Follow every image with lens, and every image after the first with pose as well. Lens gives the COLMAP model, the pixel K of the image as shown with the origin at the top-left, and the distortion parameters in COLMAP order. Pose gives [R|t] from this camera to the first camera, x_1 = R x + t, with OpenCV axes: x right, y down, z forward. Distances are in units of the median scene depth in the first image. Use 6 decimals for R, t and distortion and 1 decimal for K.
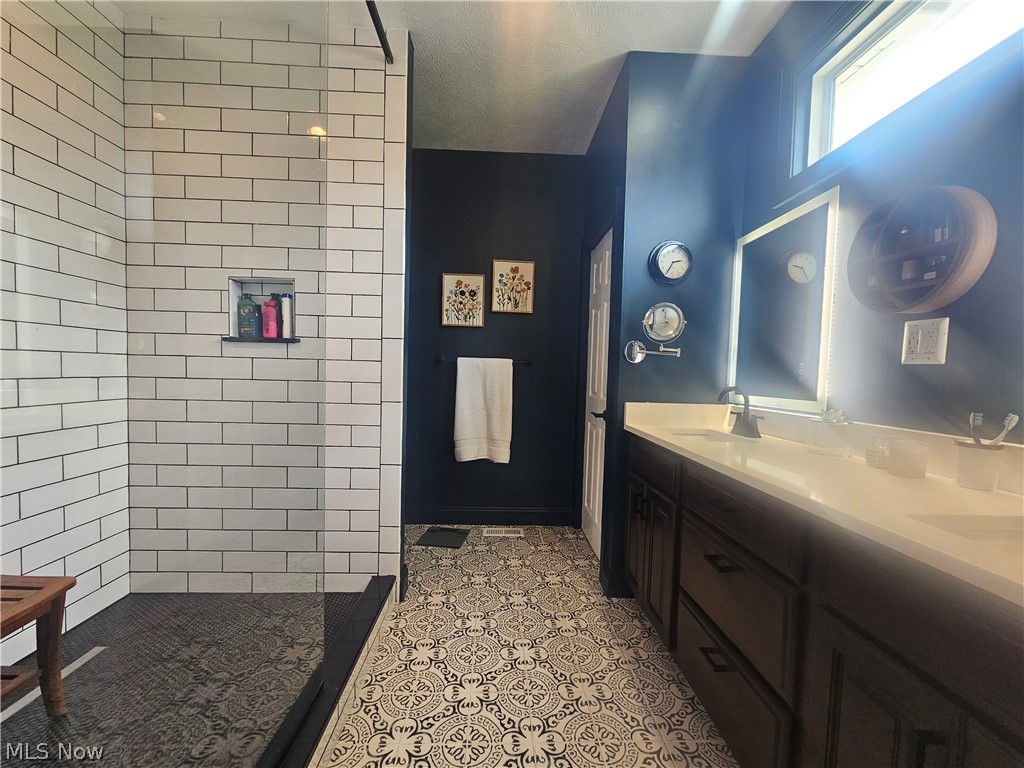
lens RADIAL K [[418.8, 0, 508.4], [0, 418.8, 390.9], [0, 0, 1]] dist [0.000394, -0.000100]
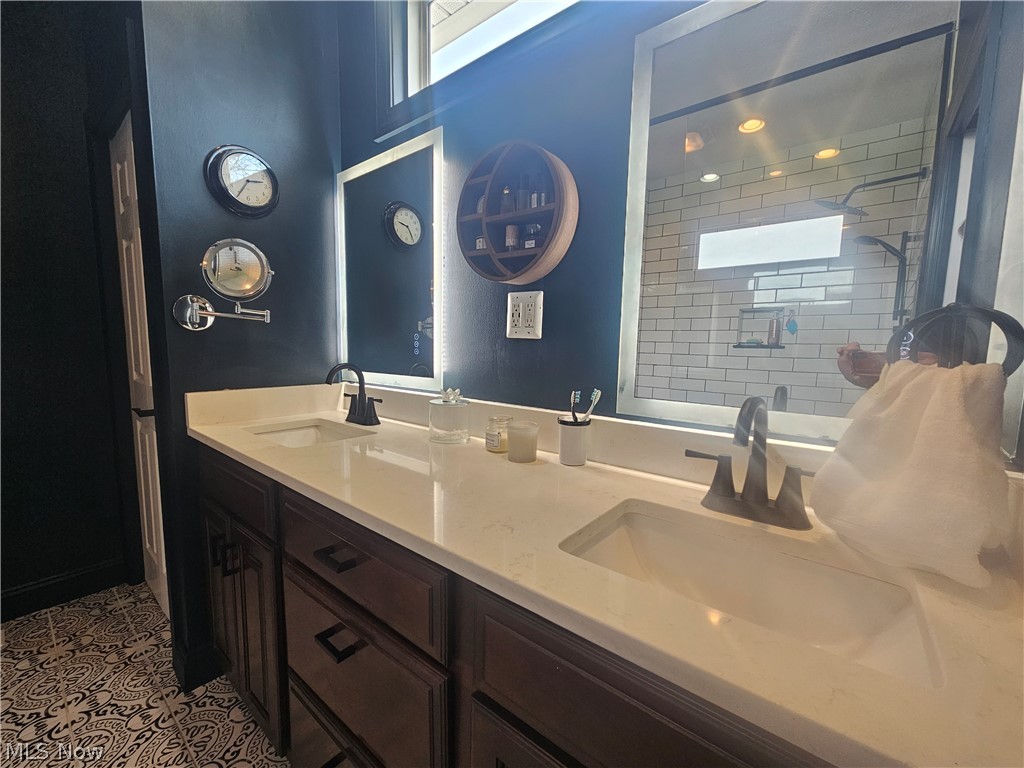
lens RADIAL K [[419.9, 0, 510.6], [0, 419.9, 390.1], [0, 0, 1]] dist [0.000433, 0.000305]
pose [[0.657045, -0.098032, 0.747450, 0.142247], [0.034261, 0.994367, 0.100300, -0.026632], [-0.753072, -0.040293, 0.656703, 0.236417]]
